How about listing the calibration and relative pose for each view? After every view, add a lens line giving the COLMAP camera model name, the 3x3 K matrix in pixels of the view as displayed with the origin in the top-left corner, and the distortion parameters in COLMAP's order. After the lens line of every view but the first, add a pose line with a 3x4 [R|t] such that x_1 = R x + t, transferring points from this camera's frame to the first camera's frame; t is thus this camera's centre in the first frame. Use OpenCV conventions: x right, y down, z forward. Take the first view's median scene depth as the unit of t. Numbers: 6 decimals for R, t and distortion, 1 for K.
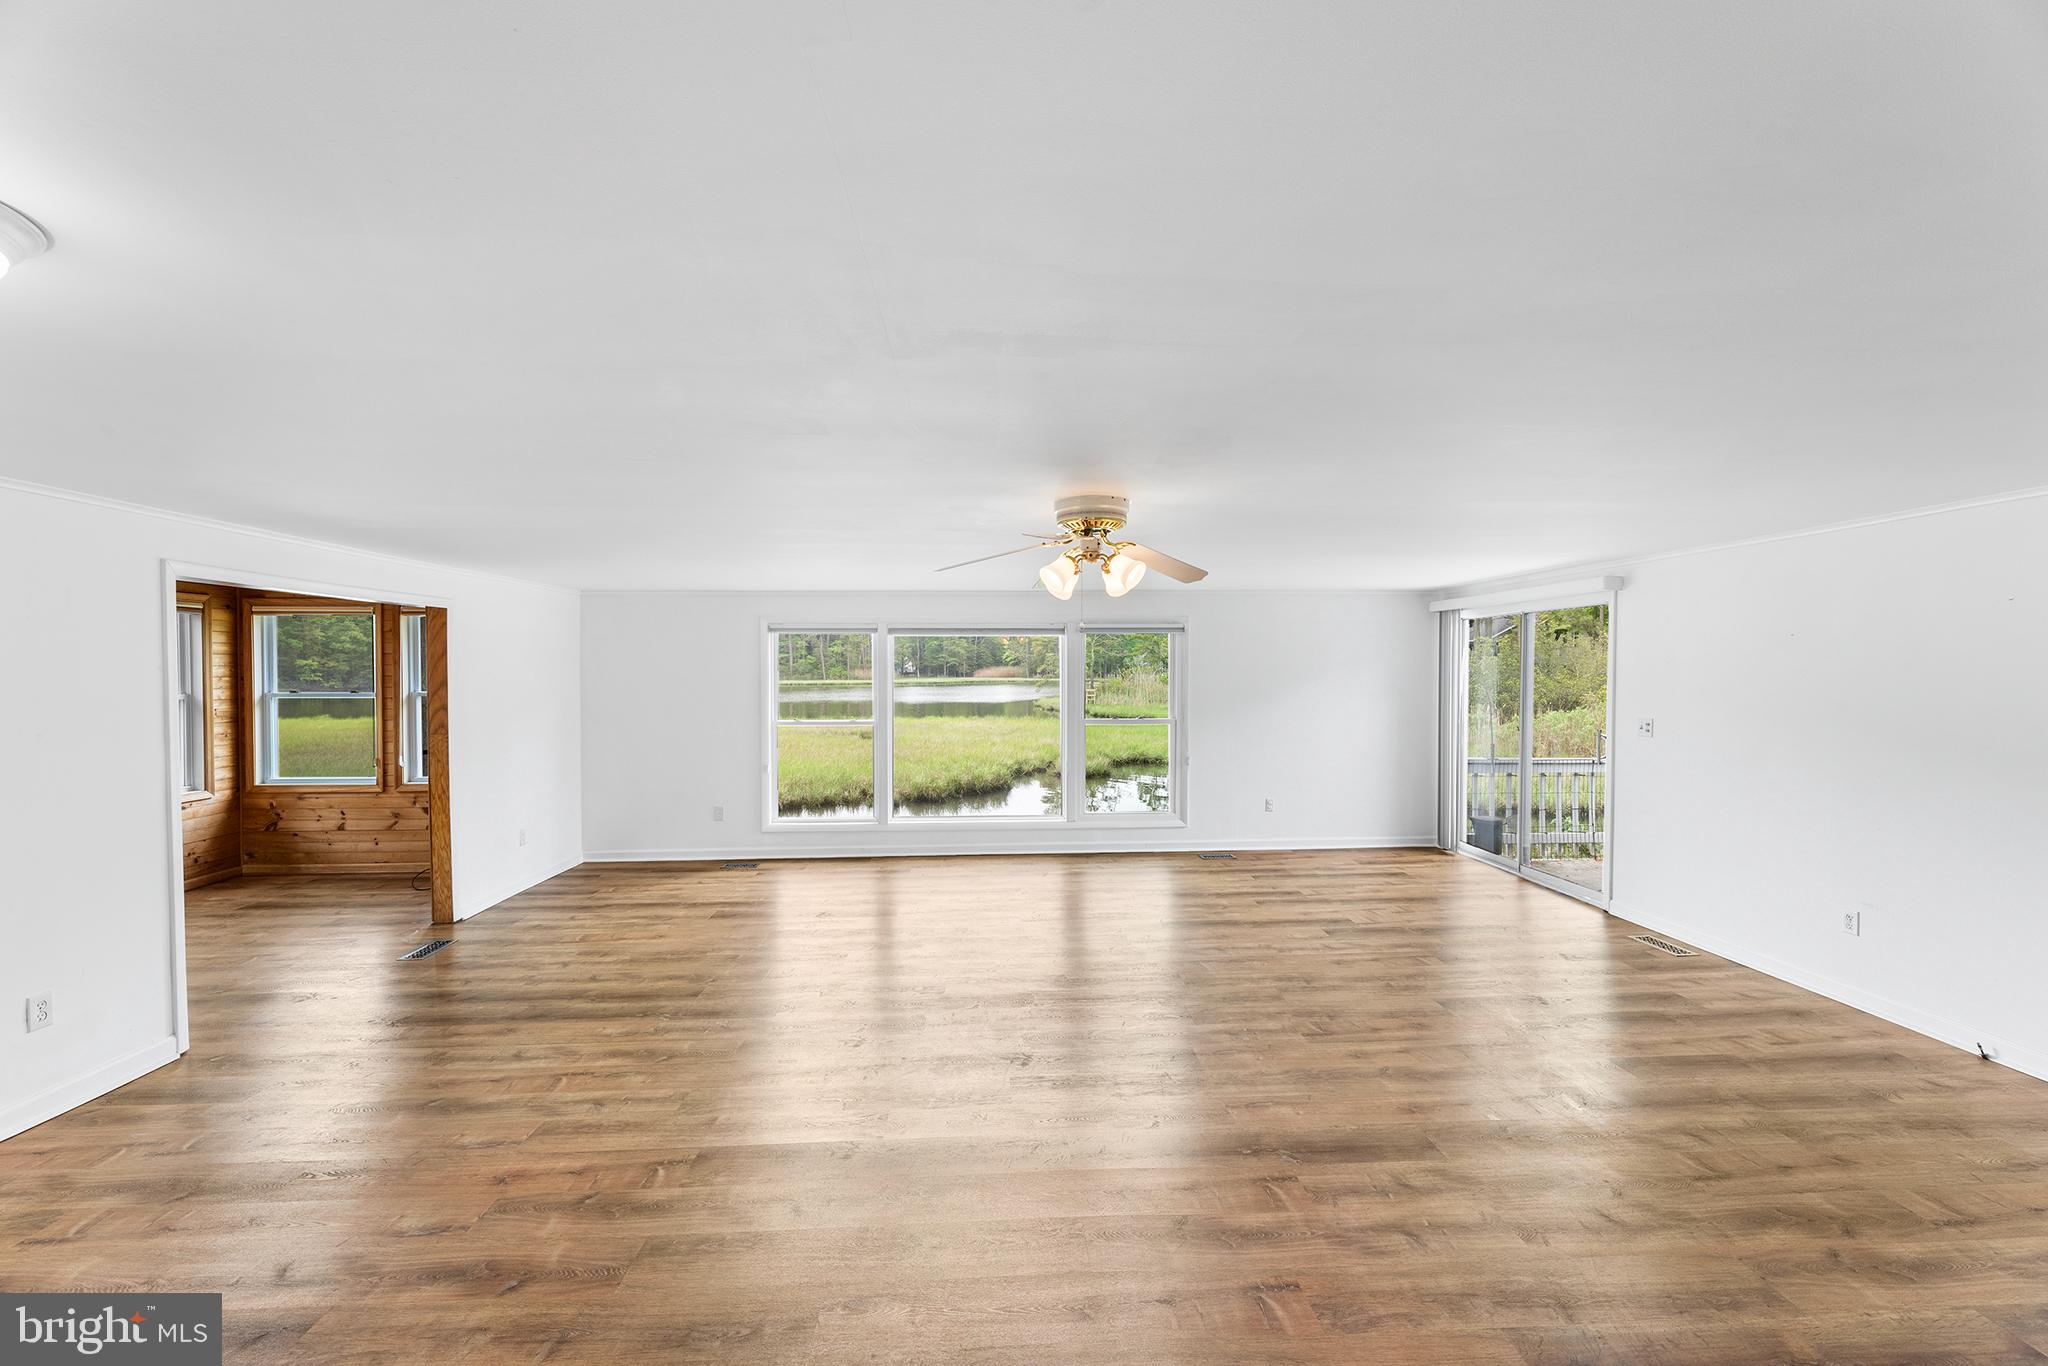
lens RADIAL K [[827.1, 0, 1037.3], [0, 827.1, 681.2], [0, 0, 1]] dist [-0.002347, -0.001447]
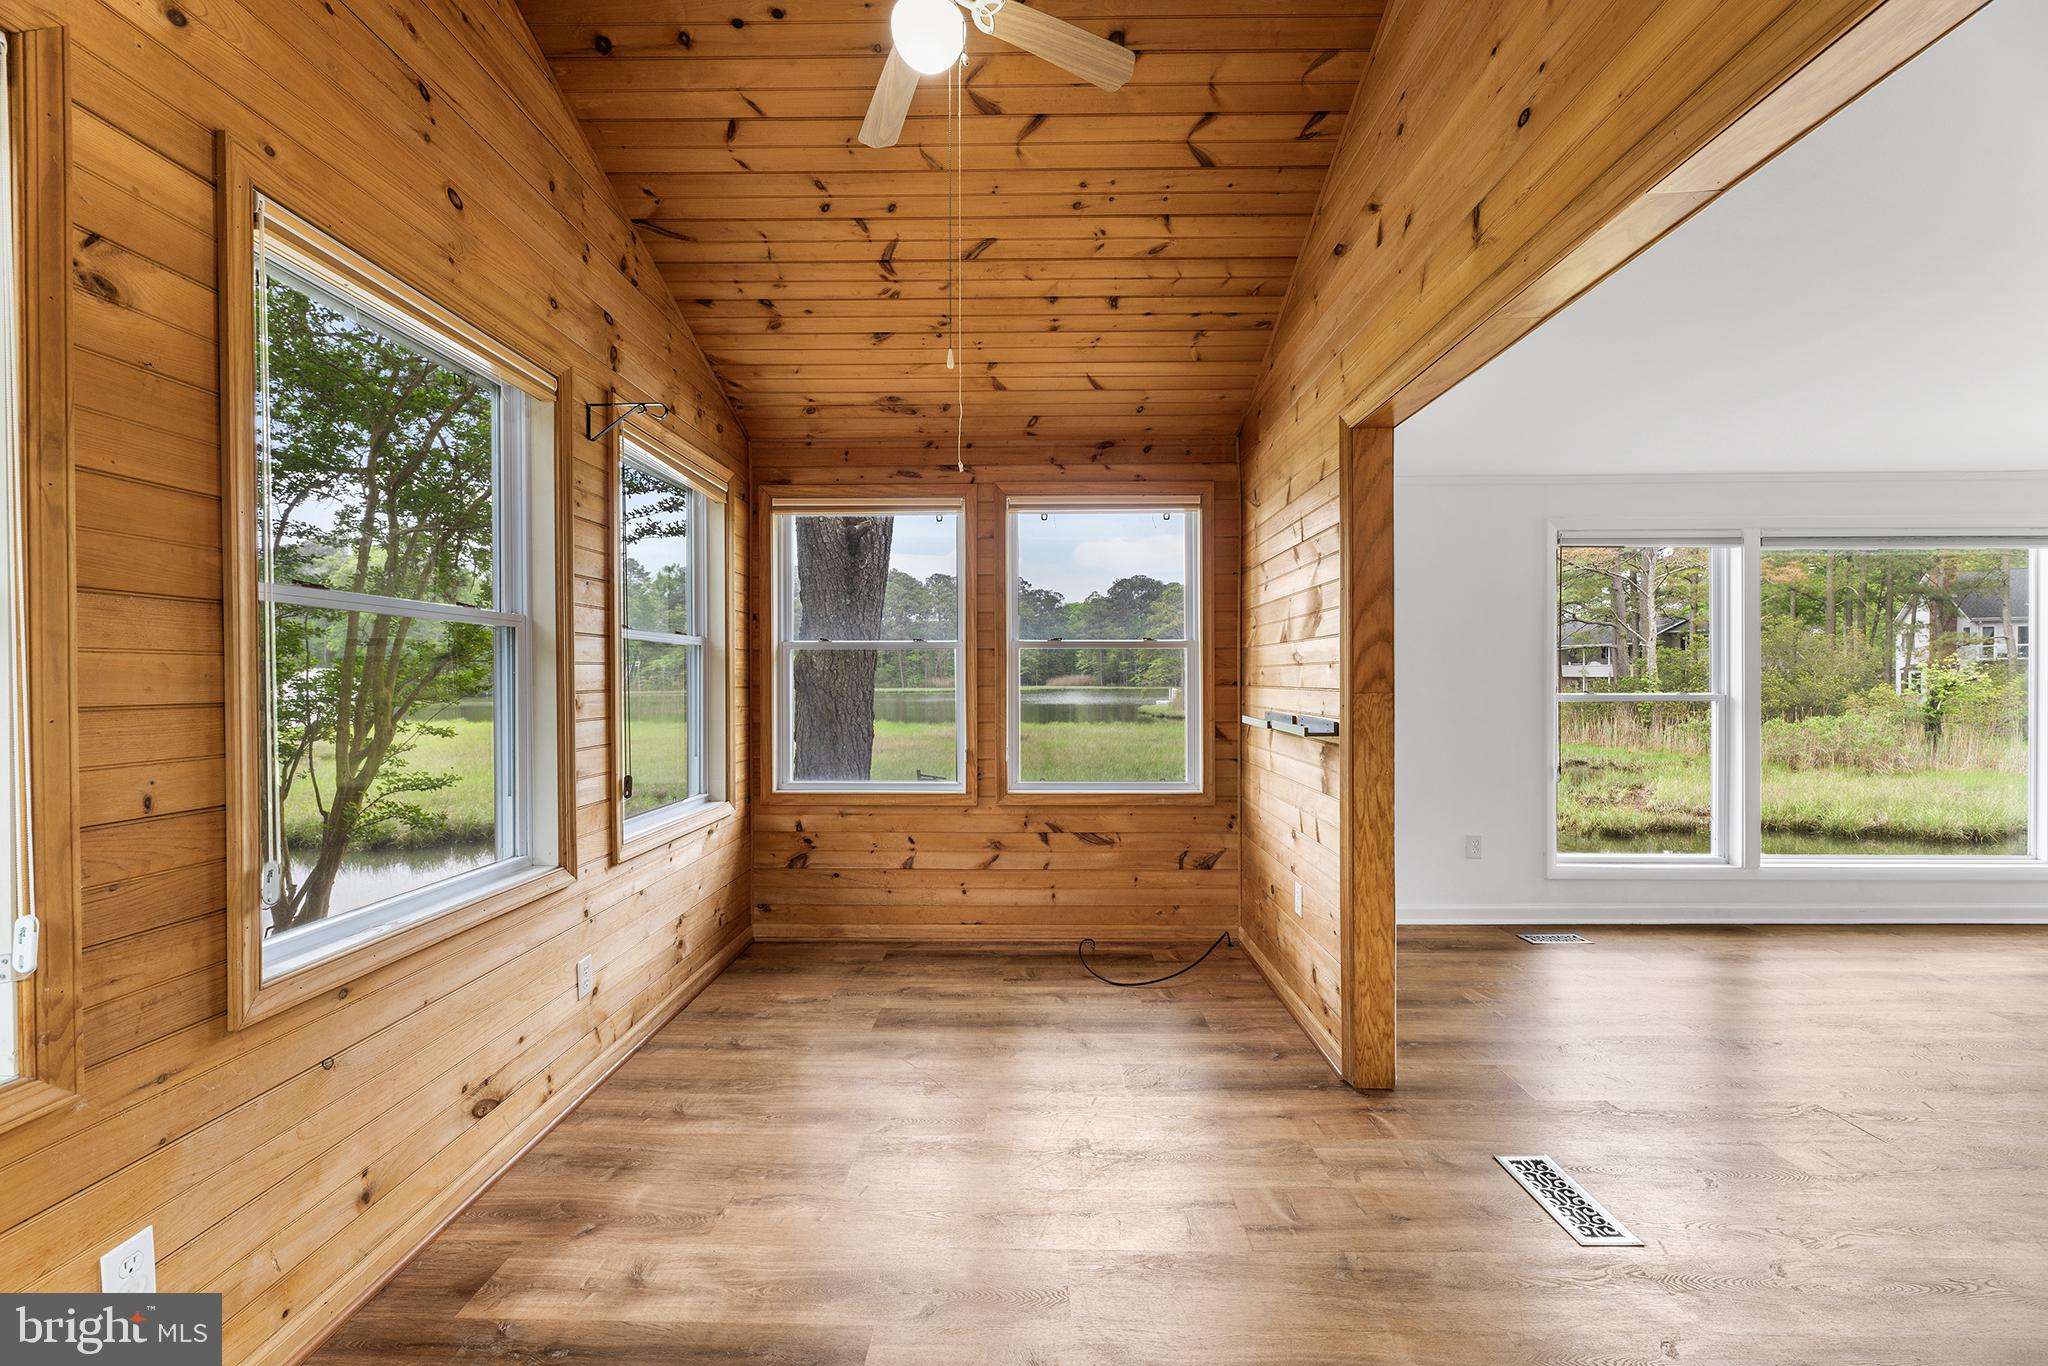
lens RADIAL K [[827.1, 0, 1043.6], [0, 827.1, 678.9], [0, 0, 1]] dist [-0.002347, -0.001447]
pose [[0.997028, -0.000572, -0.077043, -0.695137], [-0.000468, 0.999909, -0.013479, 0.049734], [0.077044, 0.013475, 0.996937, 0.402169]]
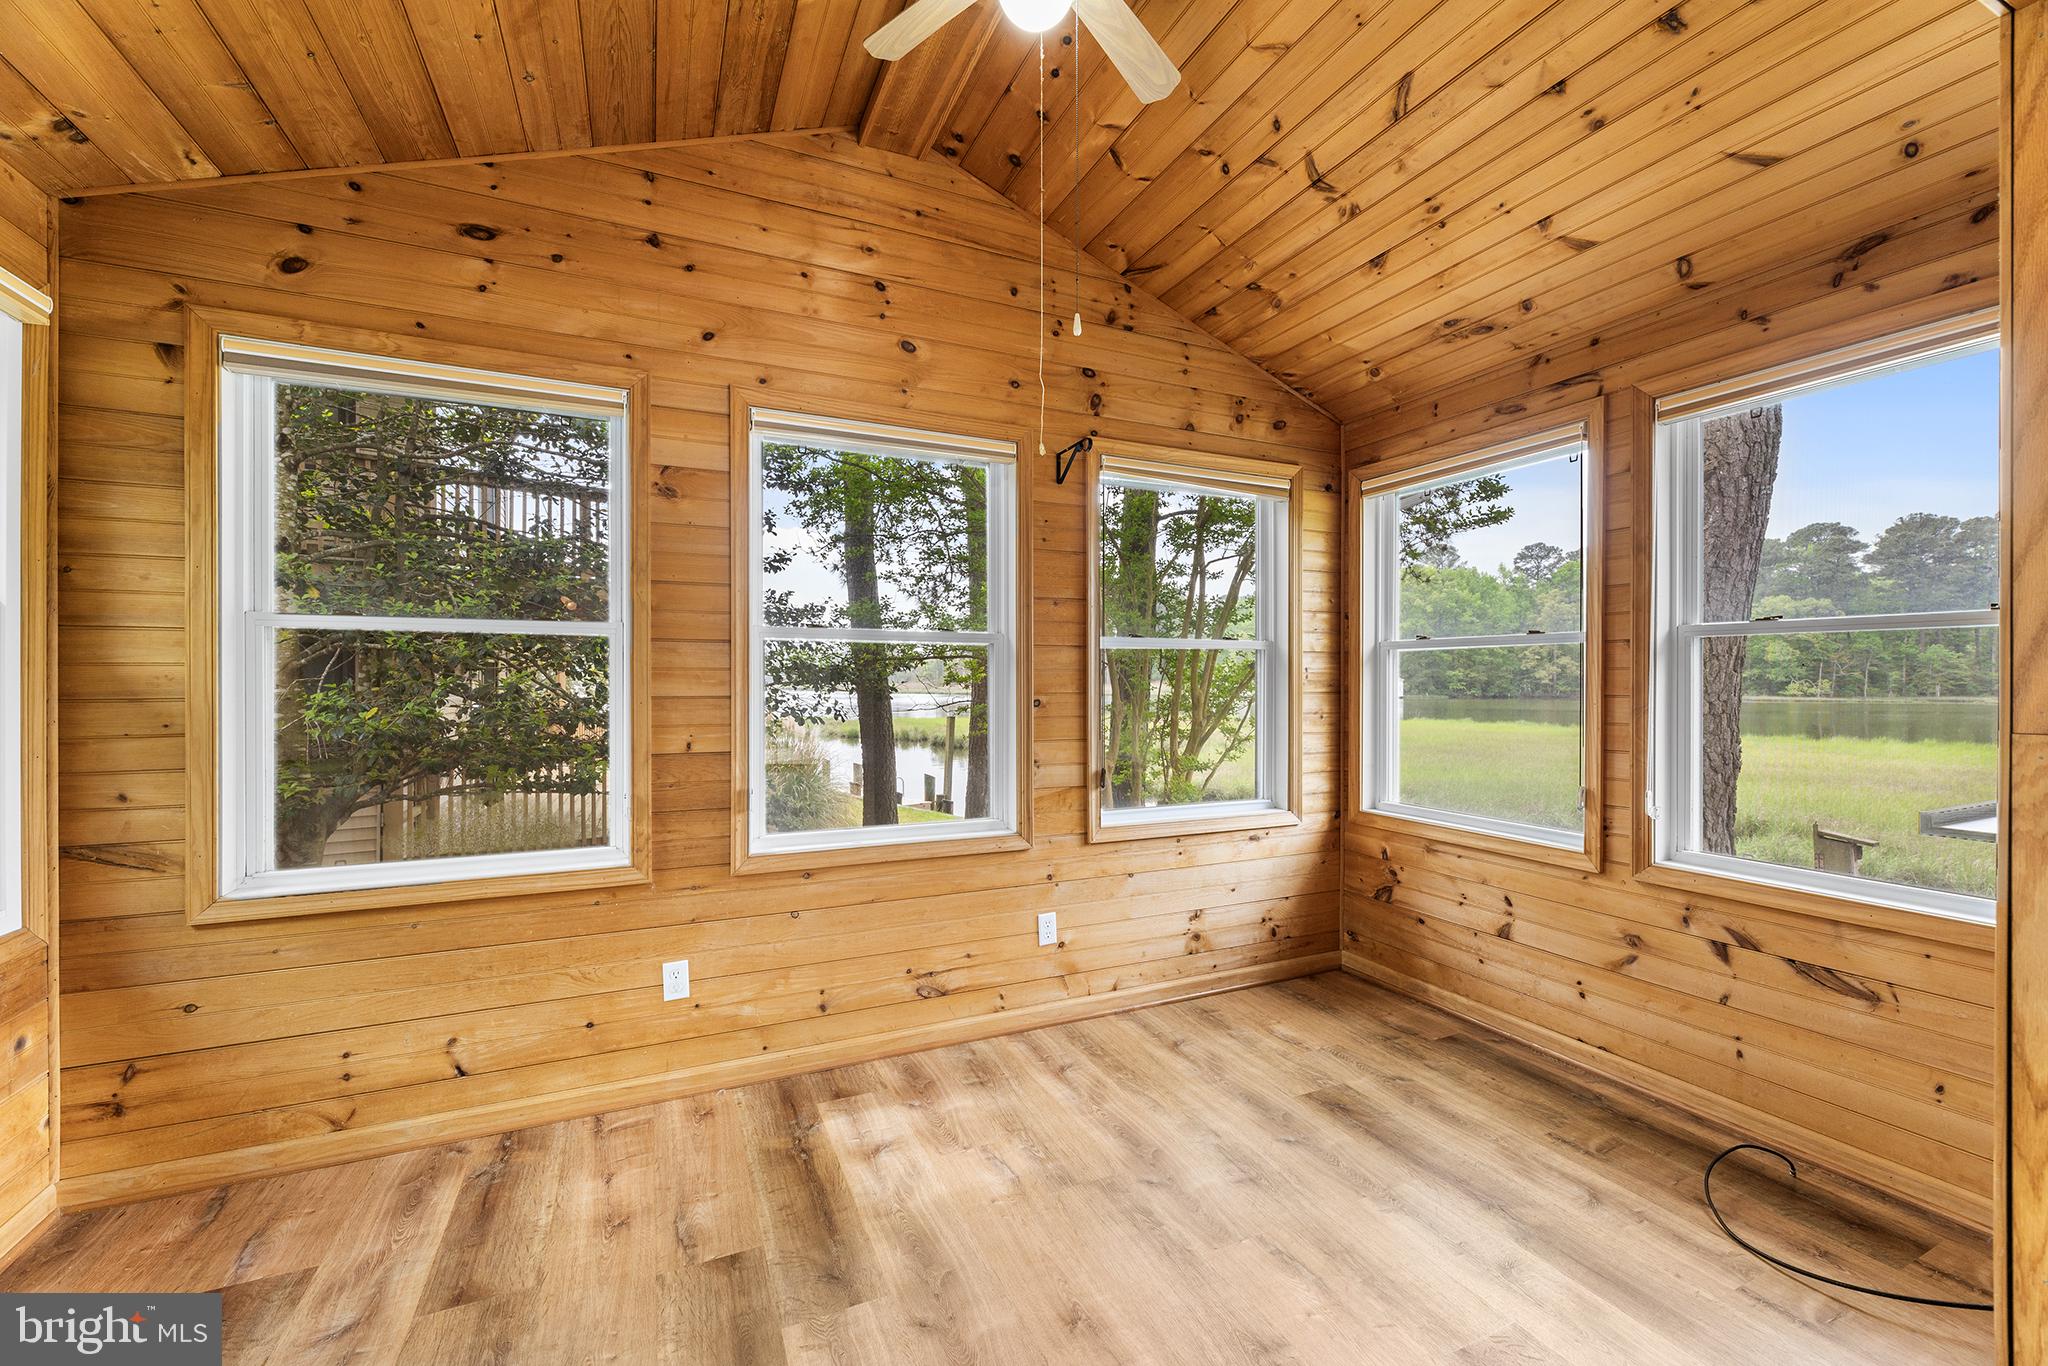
lens RADIAL K [[827.1, 0, 1006.4], [0, 827.1, 685.0], [0, 0, 1]] dist [-0.002347, -0.001447]
pose [[0.342496, 0.006874, -0.939494, -0.511144], [-0.015599, 0.999877, 0.001629, 0.045391], [0.939390, 0.014097, 0.342561, 0.584765]]
